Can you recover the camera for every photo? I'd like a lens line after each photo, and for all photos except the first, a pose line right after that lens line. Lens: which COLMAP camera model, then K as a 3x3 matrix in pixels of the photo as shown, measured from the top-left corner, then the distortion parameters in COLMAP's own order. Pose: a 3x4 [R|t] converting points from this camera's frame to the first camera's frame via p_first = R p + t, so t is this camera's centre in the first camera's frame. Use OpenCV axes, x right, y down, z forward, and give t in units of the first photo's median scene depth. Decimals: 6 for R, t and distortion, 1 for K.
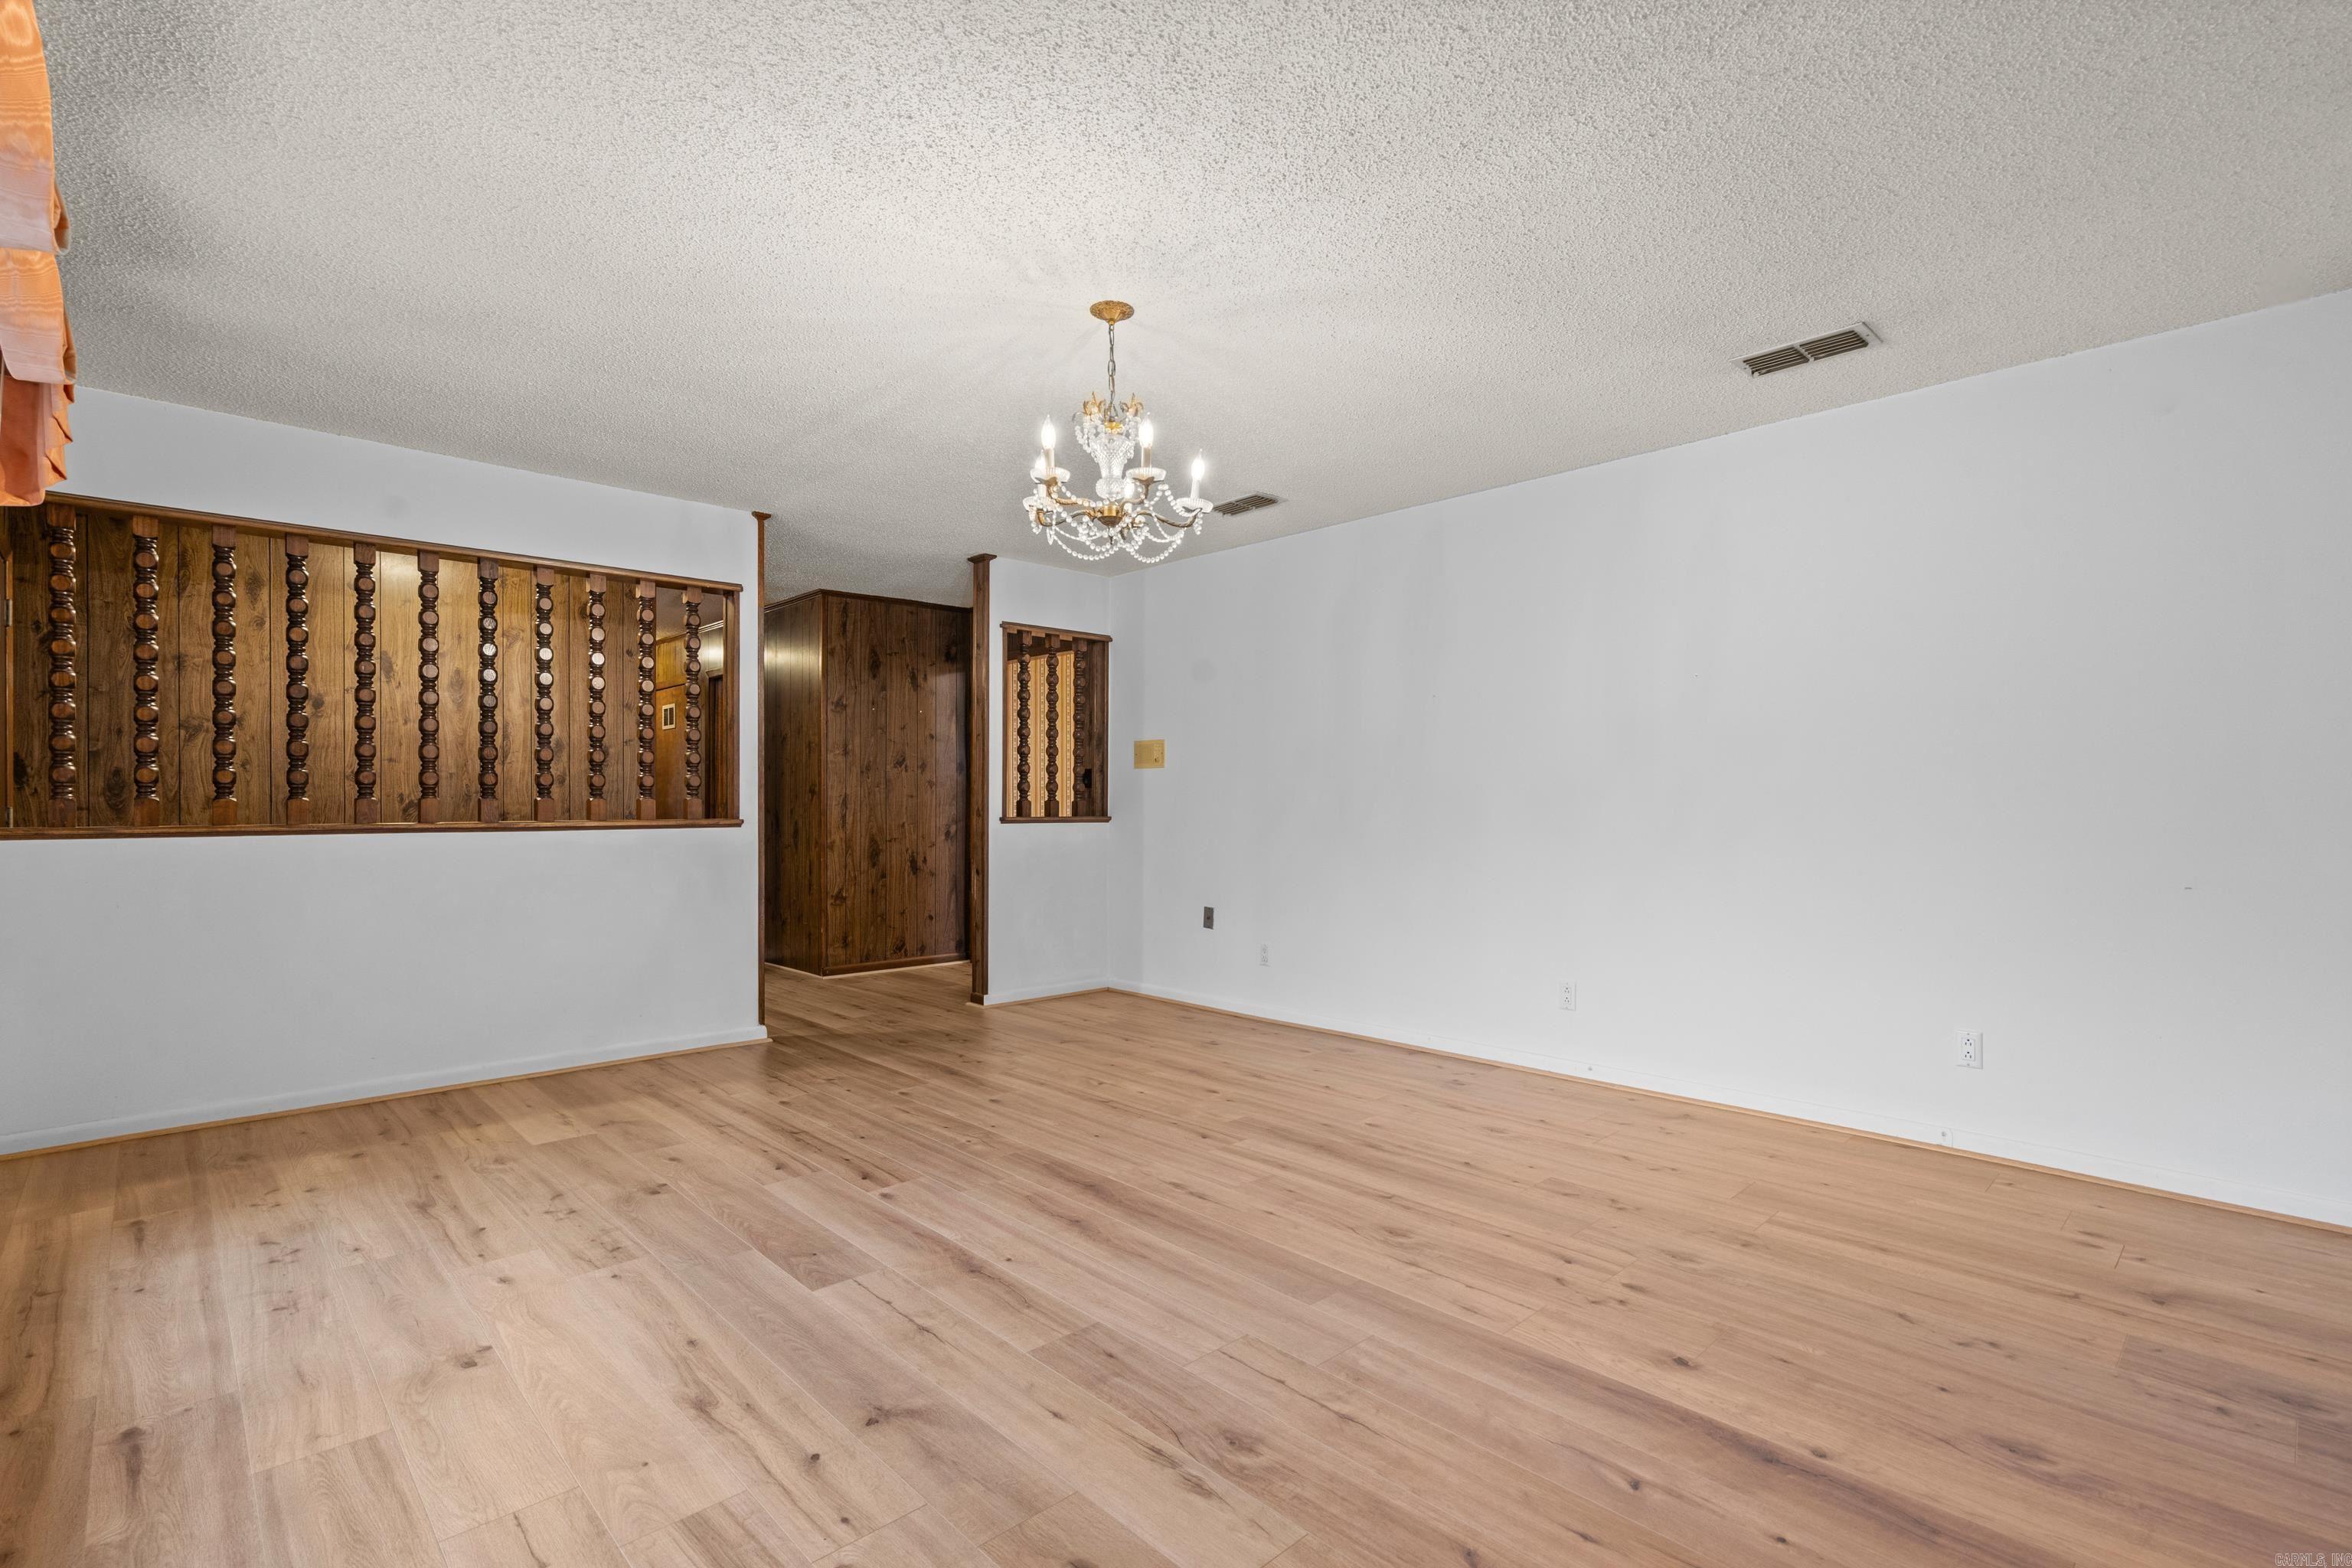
lens RADIAL K [[1062.2, 0, 1176.0], [0, 1062.2, 784.0], [0, 0, 1]] dist [-0.000936, 0.000507]
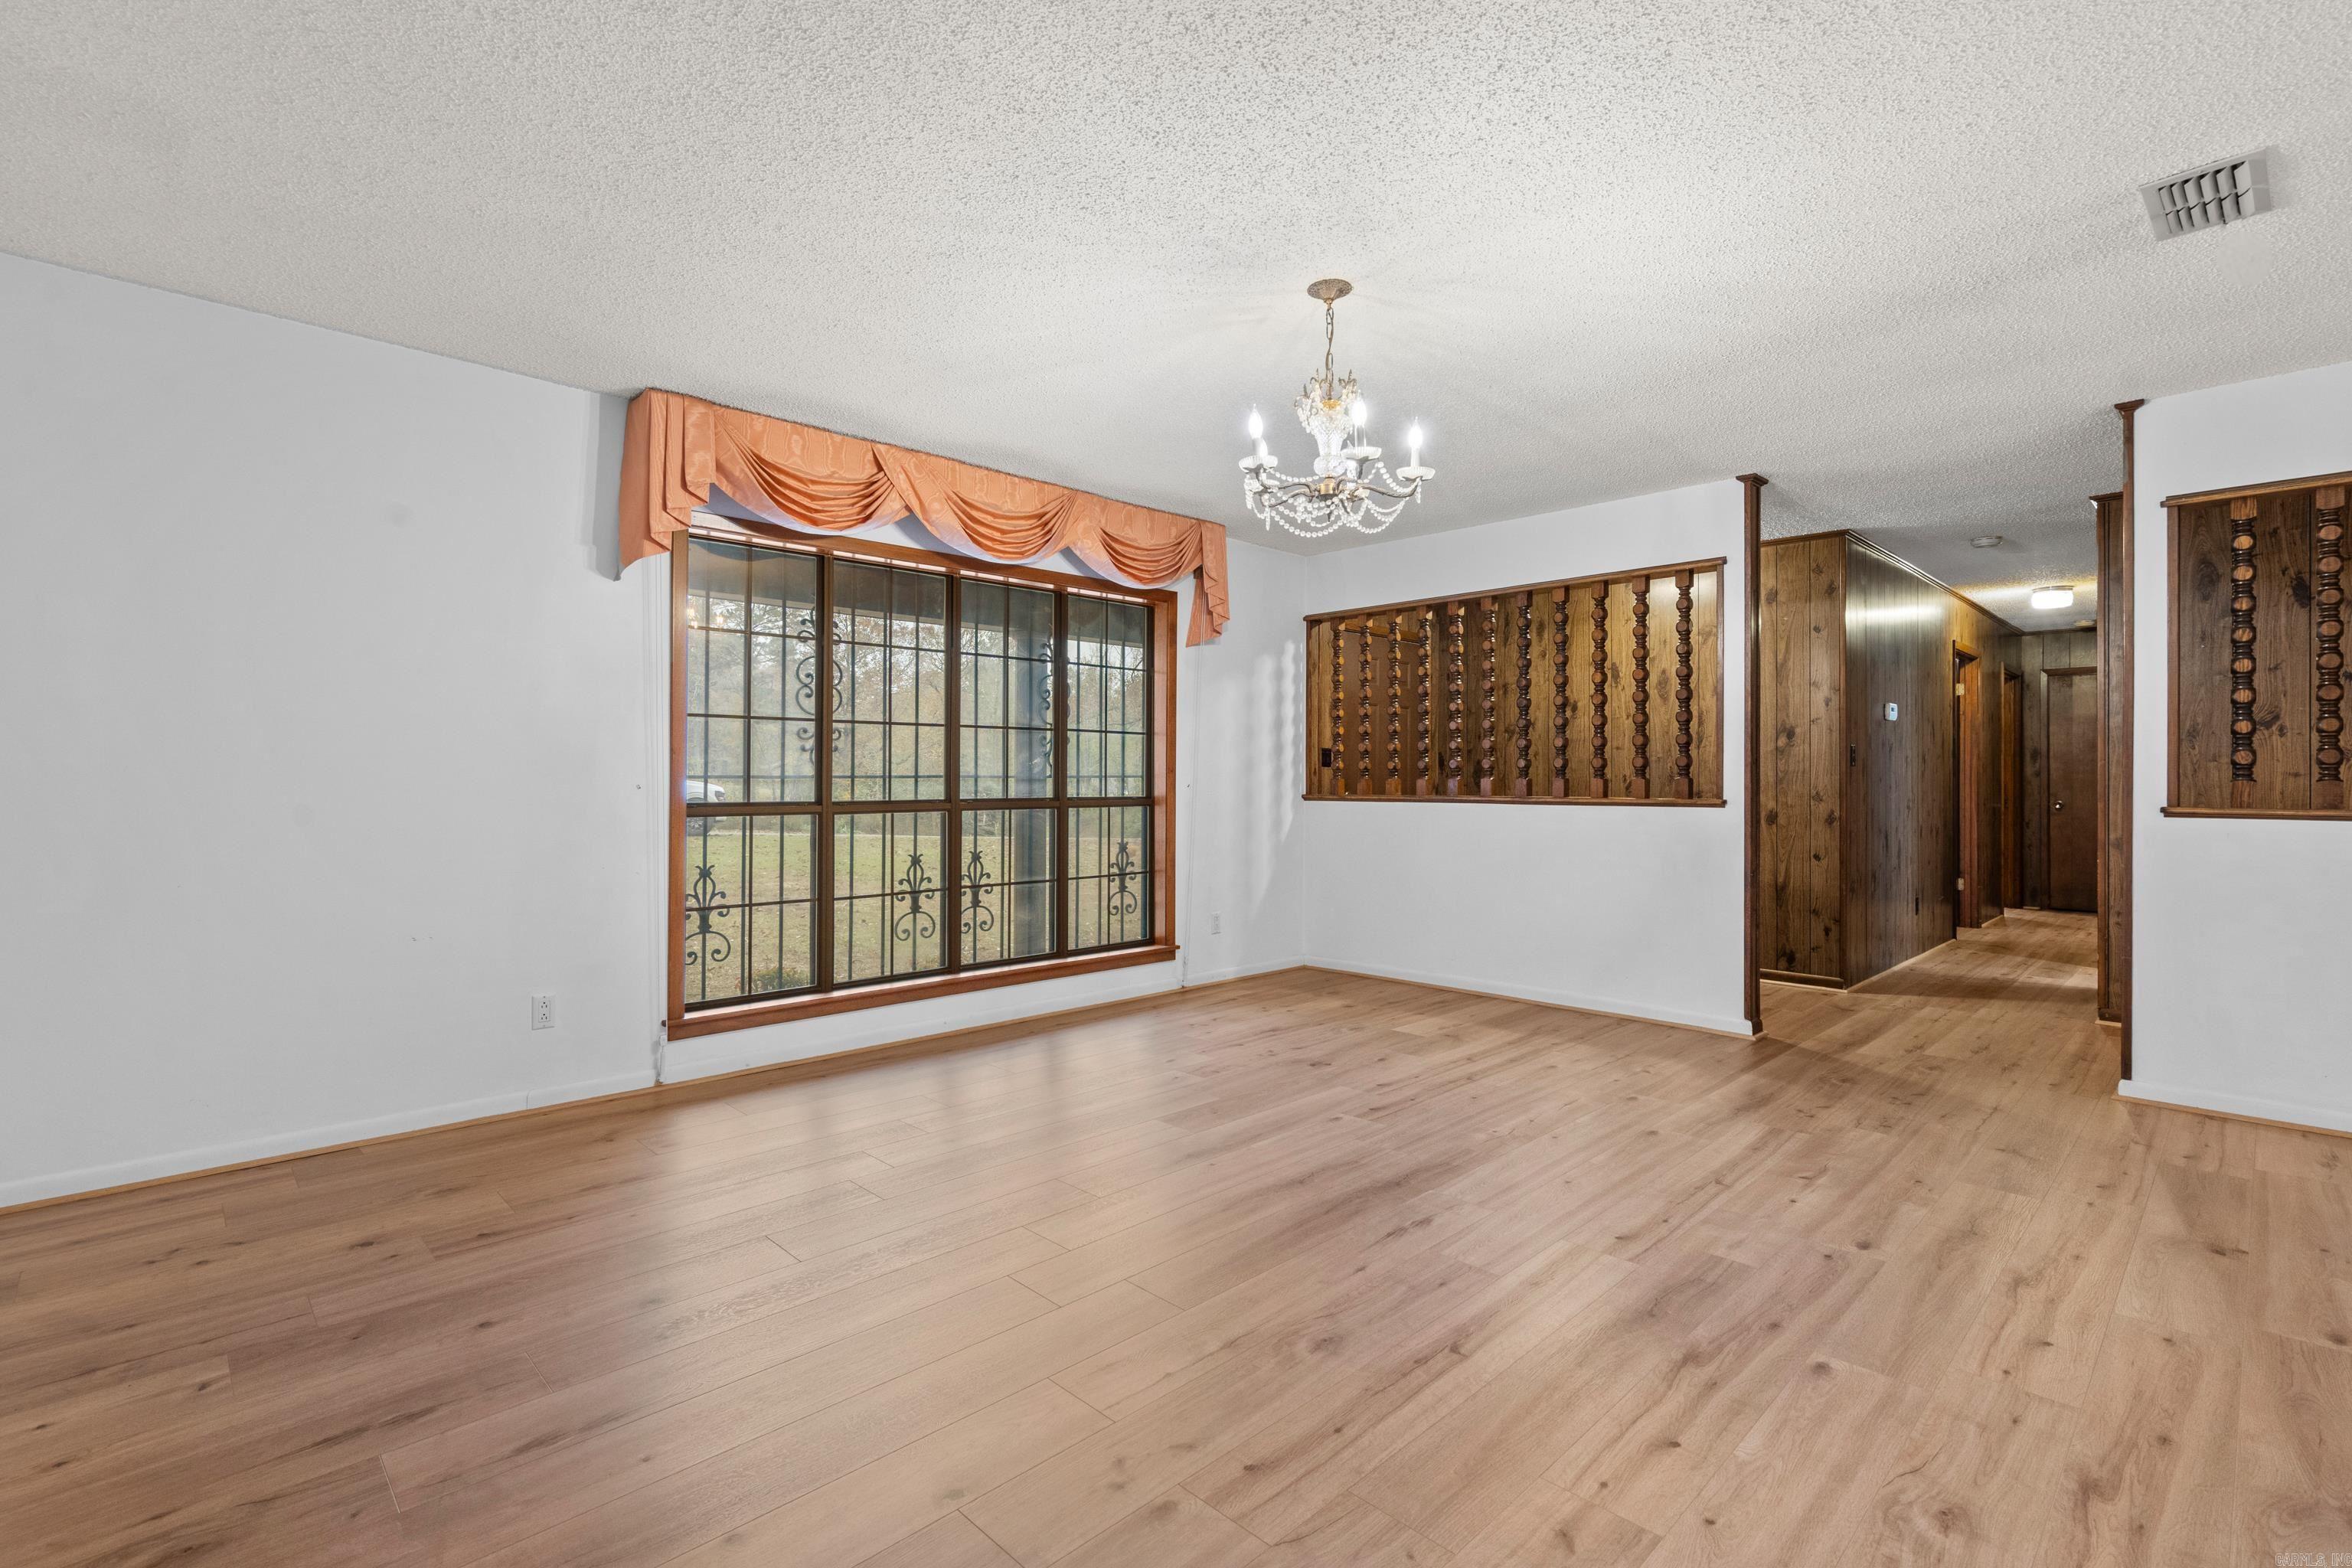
lens RADIAL K [[1046.9, 0, 1183.7], [0, 1046.9, 776.0], [0, 0, 1]] dist [0.001474, 0.000420]
pose [[0.039259, -0.005498, -0.999214, 0.707507], [0.013549, 0.999896, -0.004970, 0.013348], [0.999137, -0.013344, 0.039329, 0.647626]]
